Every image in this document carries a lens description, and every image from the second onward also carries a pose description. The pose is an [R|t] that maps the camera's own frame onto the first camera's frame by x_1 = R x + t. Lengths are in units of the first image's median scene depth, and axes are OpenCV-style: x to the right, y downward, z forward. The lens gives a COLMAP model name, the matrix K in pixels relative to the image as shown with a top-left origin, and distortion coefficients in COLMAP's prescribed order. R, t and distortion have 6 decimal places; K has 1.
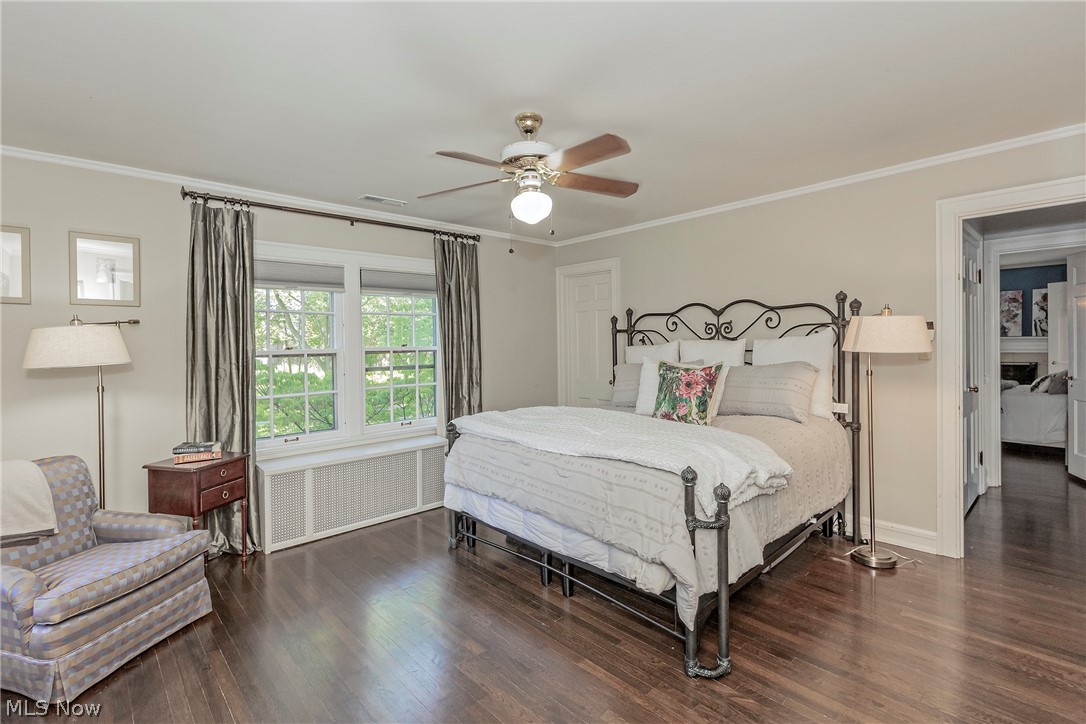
lens RADIAL K [[495.8, 0, 539.8], [0, 495.8, 353.5], [0, 0, 1]] dist [0.003294, 0.000510]
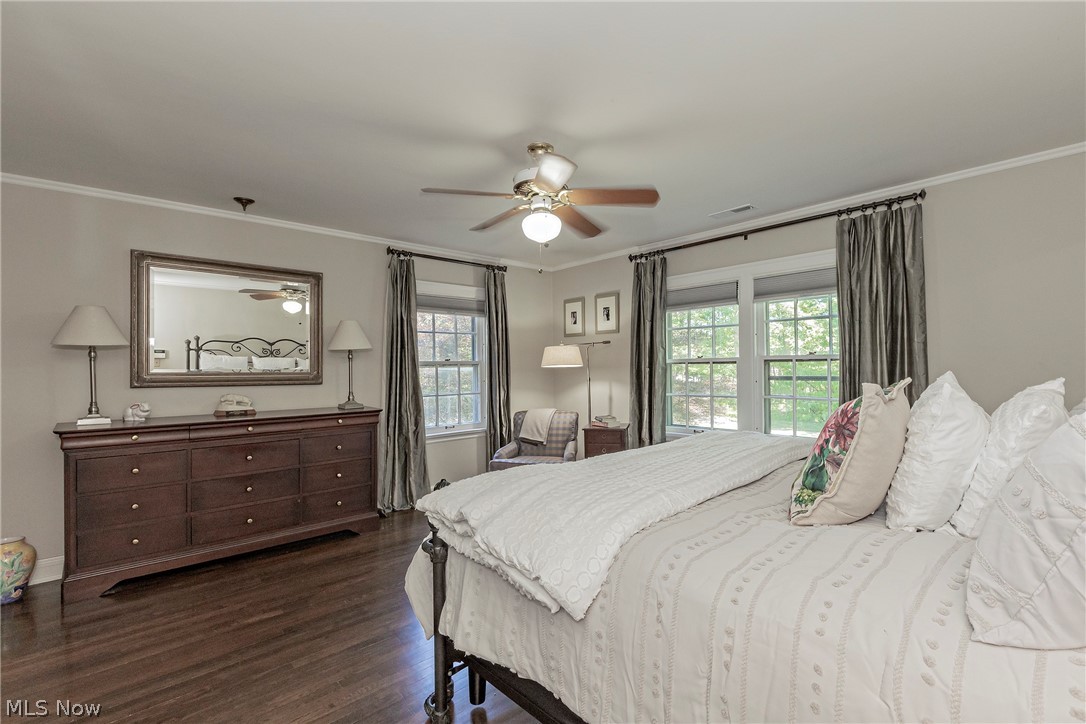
lens RADIAL K [[495.8, 0, 539.9], [0, 495.8, 361.4], [0, 0, 1]] dist [0.003294, 0.000510]
pose [[-0.017767, 0.011829, -0.999772, 0.676254], [-0.008485, 0.999892, 0.011981, -0.011447], [0.999806, 0.008696, -0.017665, 0.595743]]
